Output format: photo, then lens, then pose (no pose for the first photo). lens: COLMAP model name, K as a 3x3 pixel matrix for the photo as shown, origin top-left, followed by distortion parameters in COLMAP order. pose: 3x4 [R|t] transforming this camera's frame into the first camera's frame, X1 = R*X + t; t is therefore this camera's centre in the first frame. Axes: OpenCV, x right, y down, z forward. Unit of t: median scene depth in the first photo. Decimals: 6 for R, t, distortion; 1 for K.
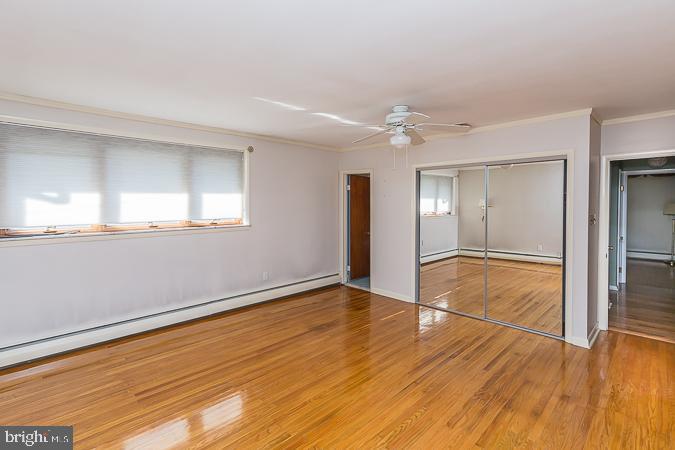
lens RADIAL K [[300.7, 0, 336.3], [0, 300.7, 210.4], [0, 0, 1]] dist [-0.029950, 0.000030]
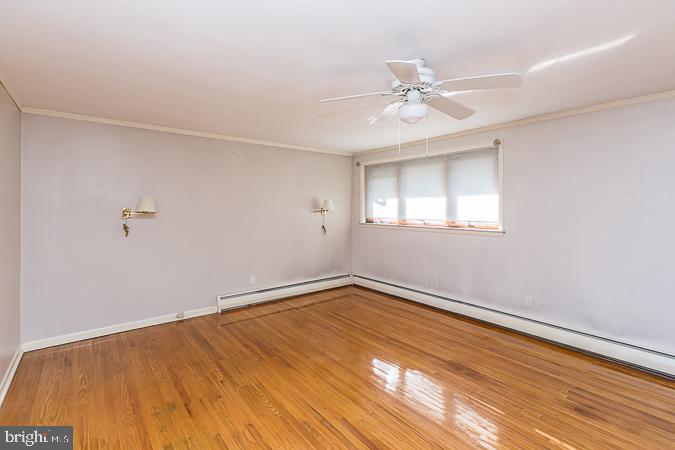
lens RADIAL K [[318.4, 0, 338.2], [0, 318.4, 203.1], [0, 0, 1]] dist [0.001570, 0.000258]
pose [[-0.082314, -0.003707, -0.996600, 0.732420], [-0.018157, 0.999833, -0.002219, -0.022611], [0.996441, 0.017912, -0.082368, 0.692611]]
